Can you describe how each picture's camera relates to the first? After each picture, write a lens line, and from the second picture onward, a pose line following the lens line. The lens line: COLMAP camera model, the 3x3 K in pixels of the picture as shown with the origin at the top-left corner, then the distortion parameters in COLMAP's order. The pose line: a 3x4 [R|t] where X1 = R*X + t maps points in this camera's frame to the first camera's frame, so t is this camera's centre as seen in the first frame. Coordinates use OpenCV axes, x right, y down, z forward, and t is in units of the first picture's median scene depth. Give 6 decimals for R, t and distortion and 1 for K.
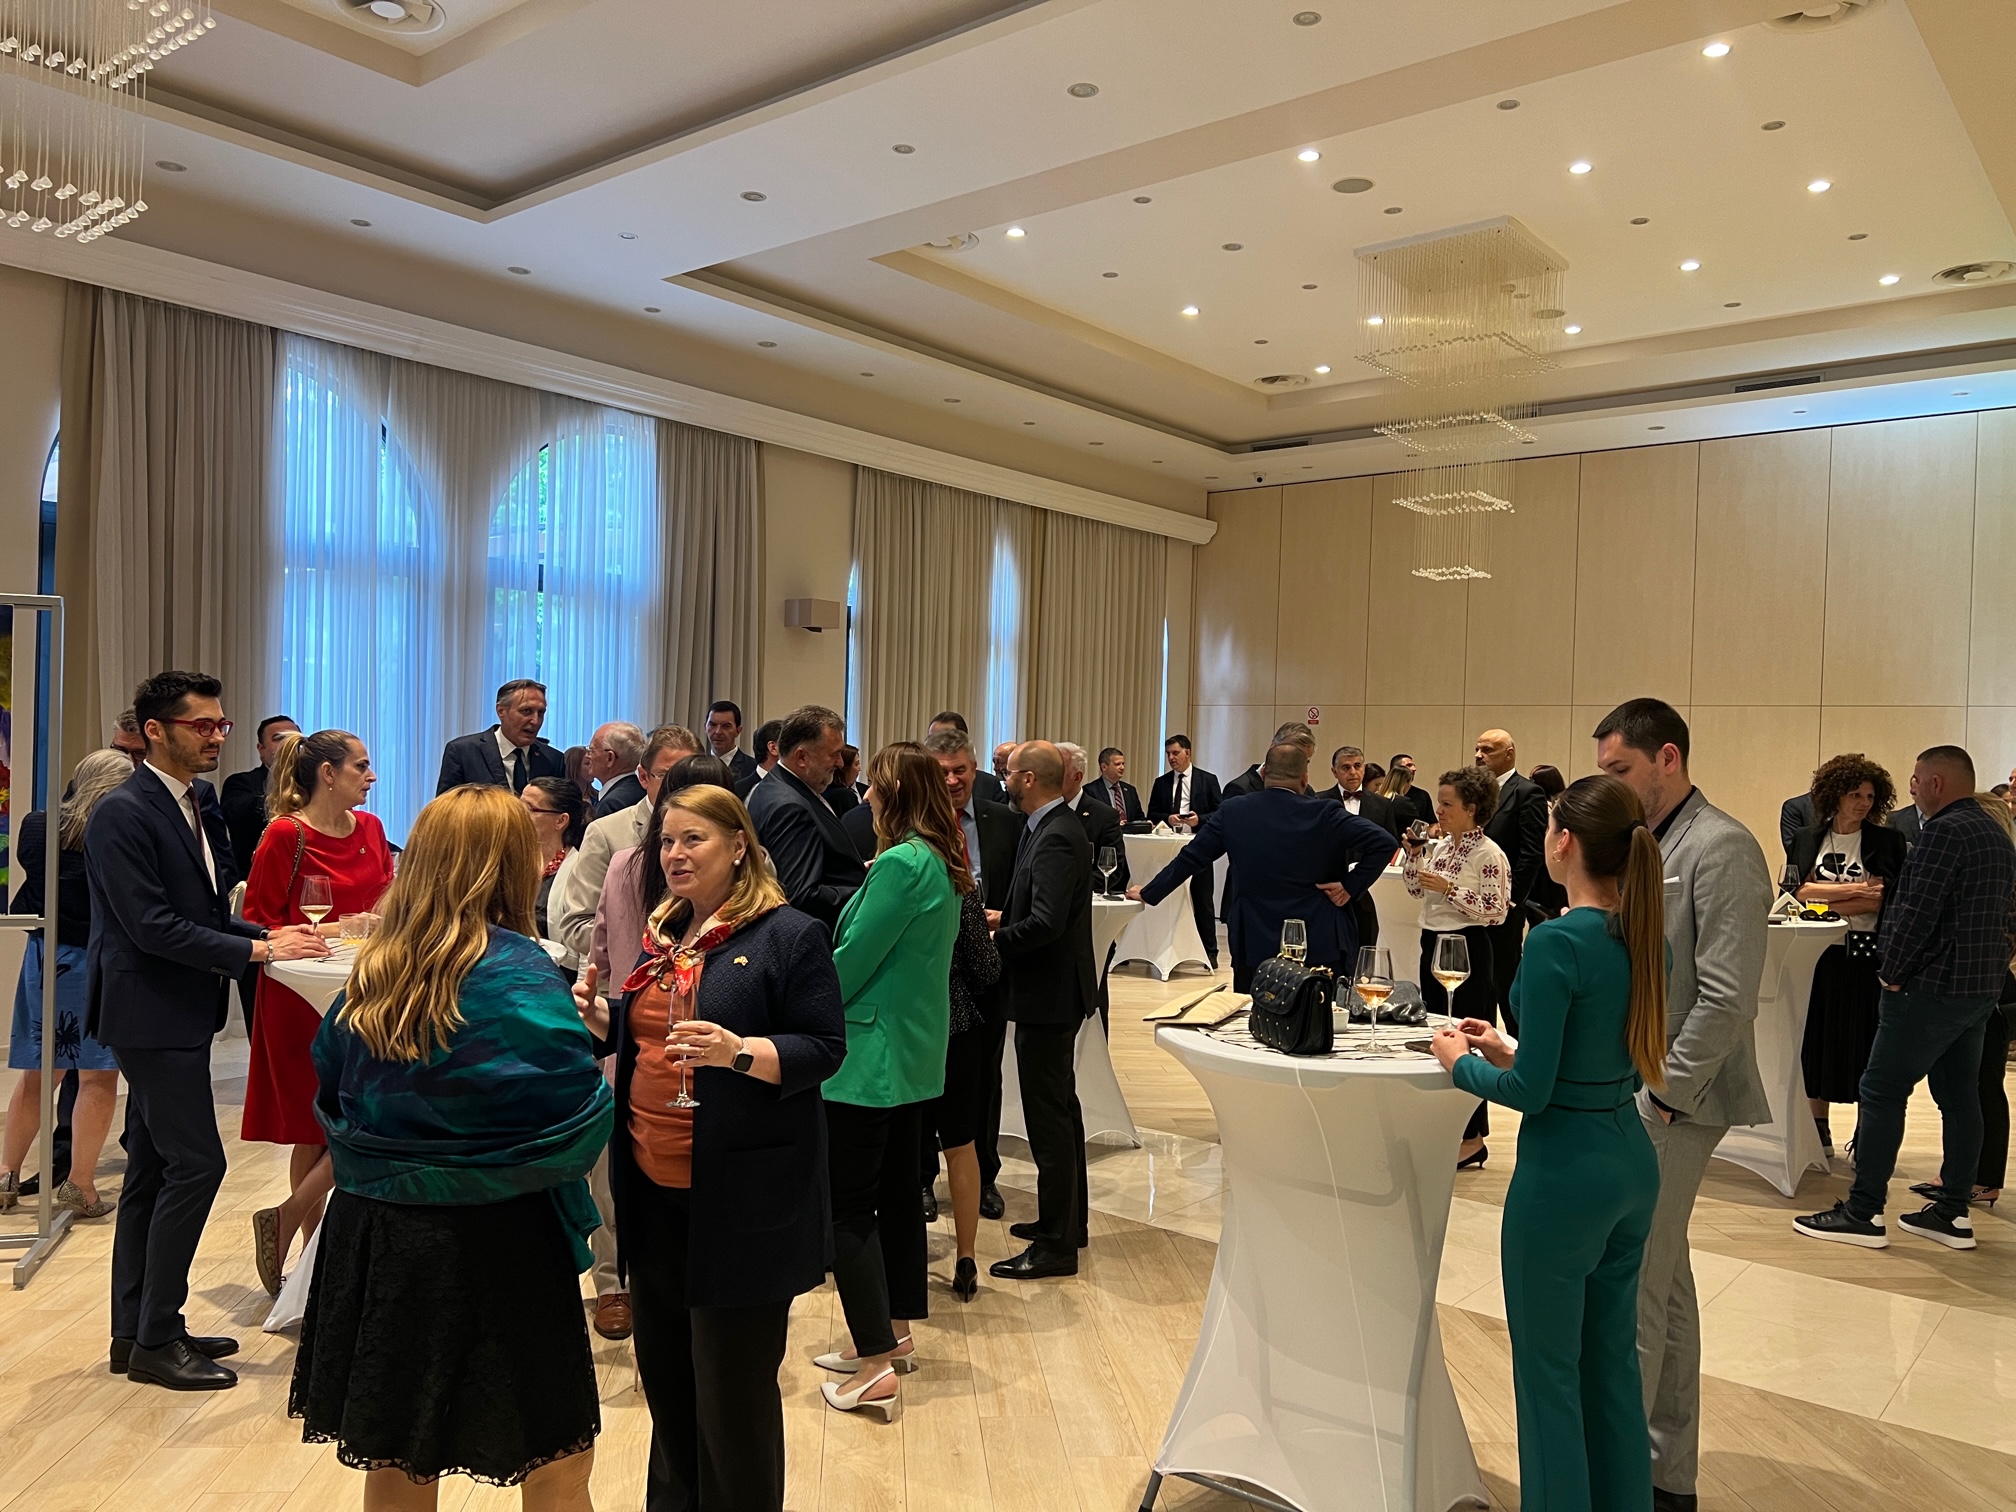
lens RADIAL K [[1479.5, 0, 1008.0], [0, 1479.5, 756.0], [0, 0, 1]] dist [-0.007237, -0.001636]
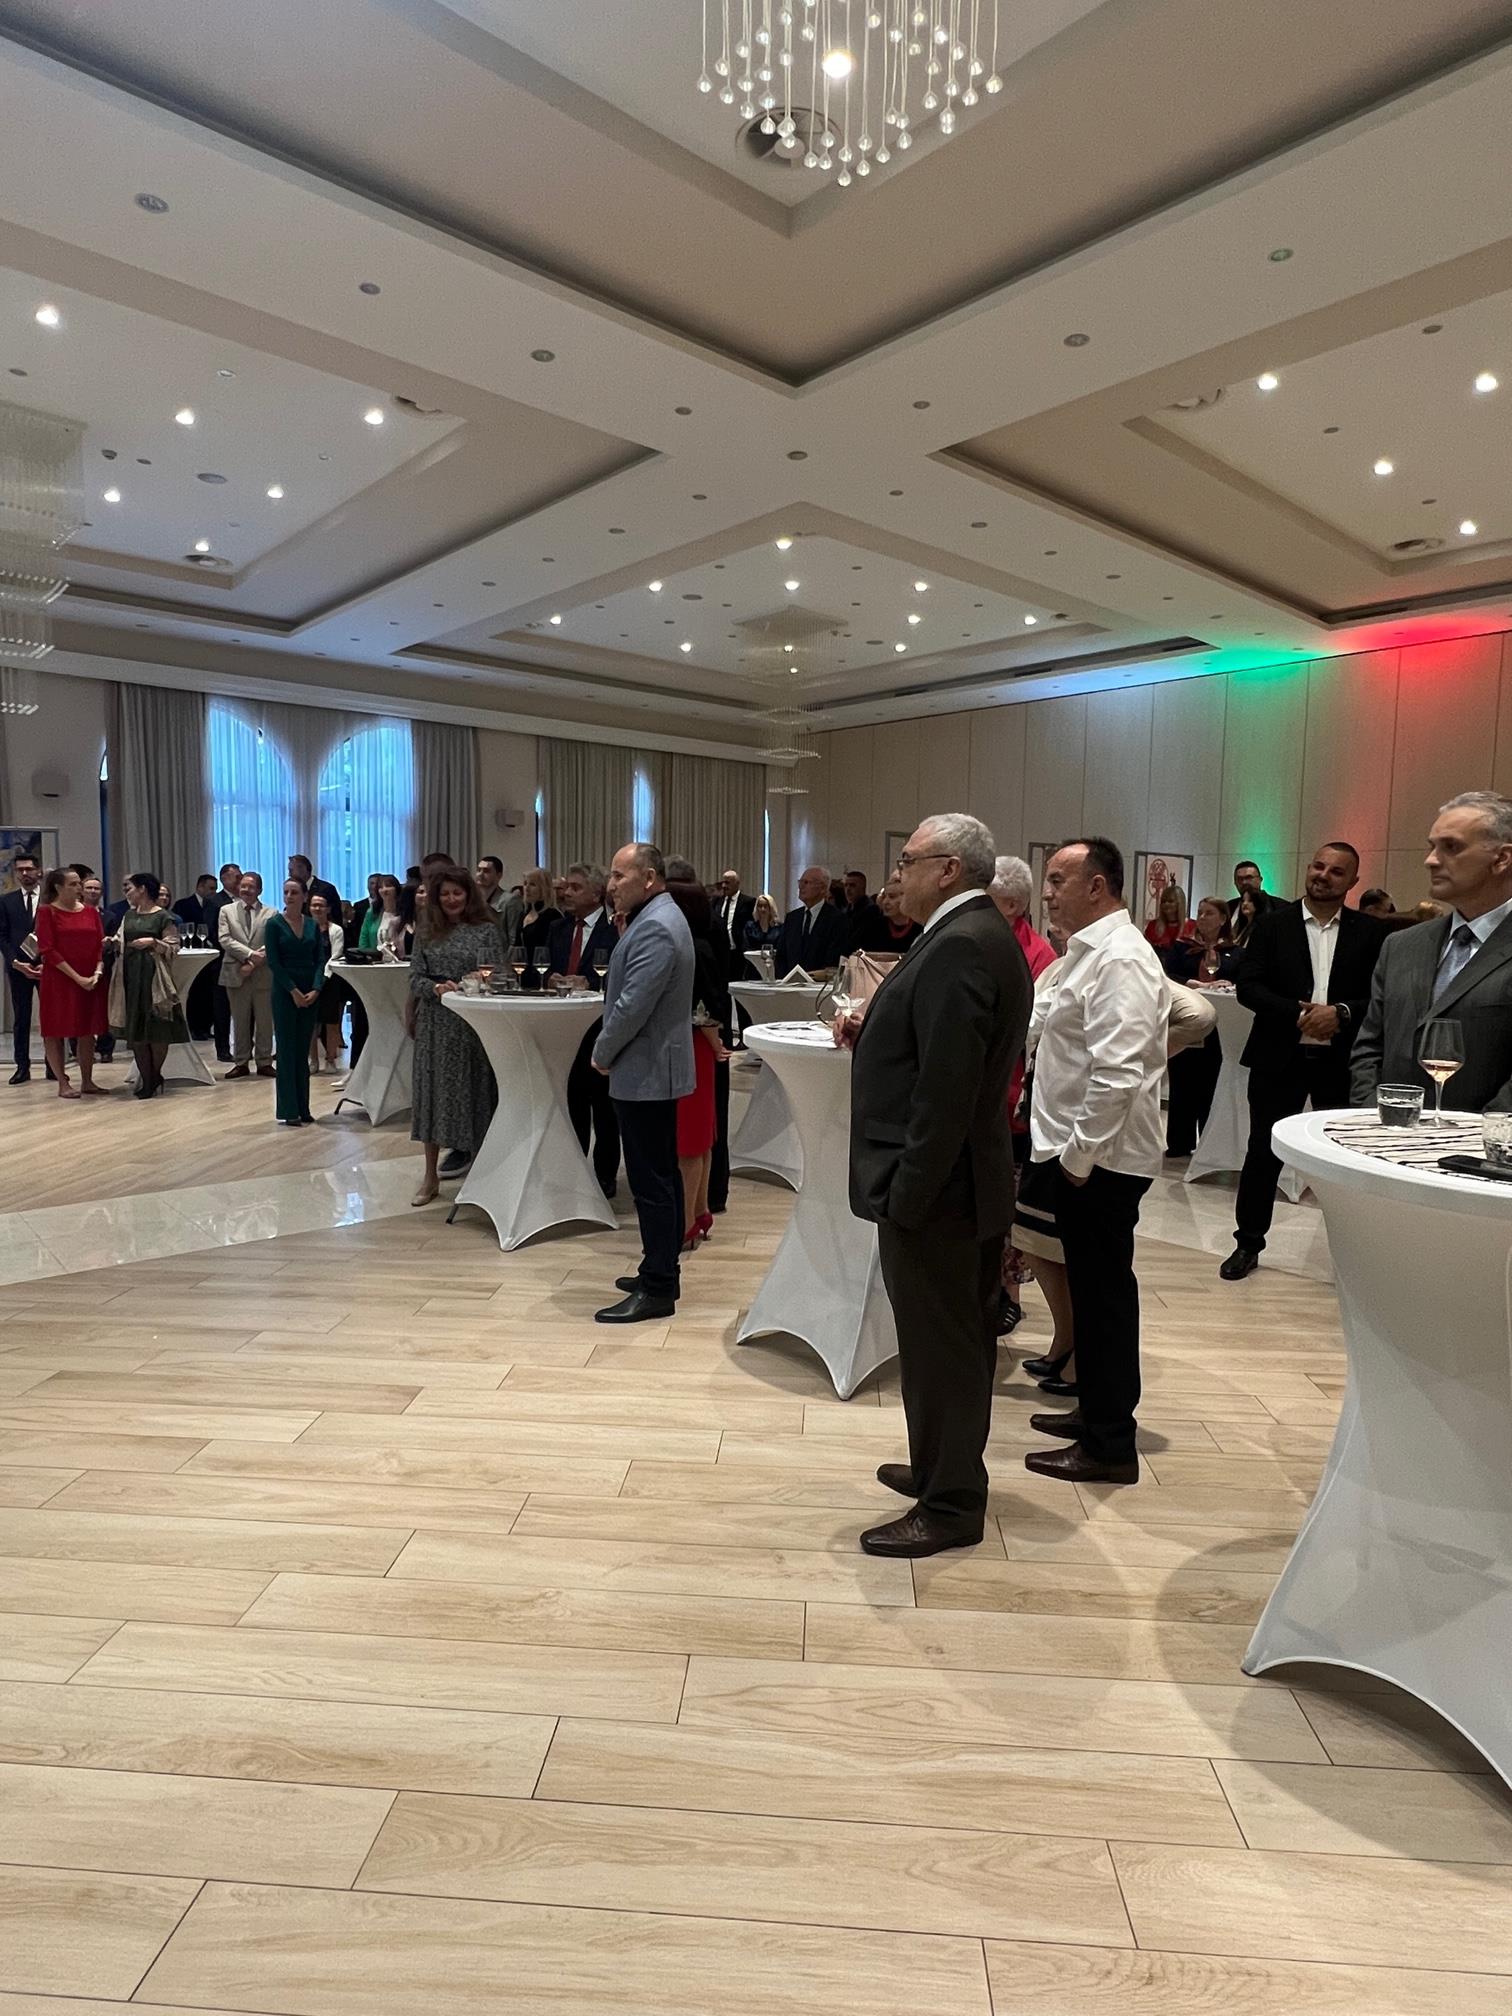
lens RADIAL K [[1117.8, 0, 756.0], [0, 1117.8, 1008.0], [0, 0, 1]] dist [0.002700, 0.000161]
pose [[0.984123, 0.011674, -0.177103, 0.465629], [0.004713, 0.995764, 0.091822, 0.016824], [0.177425, -0.091199, 0.979900, -0.389458]]
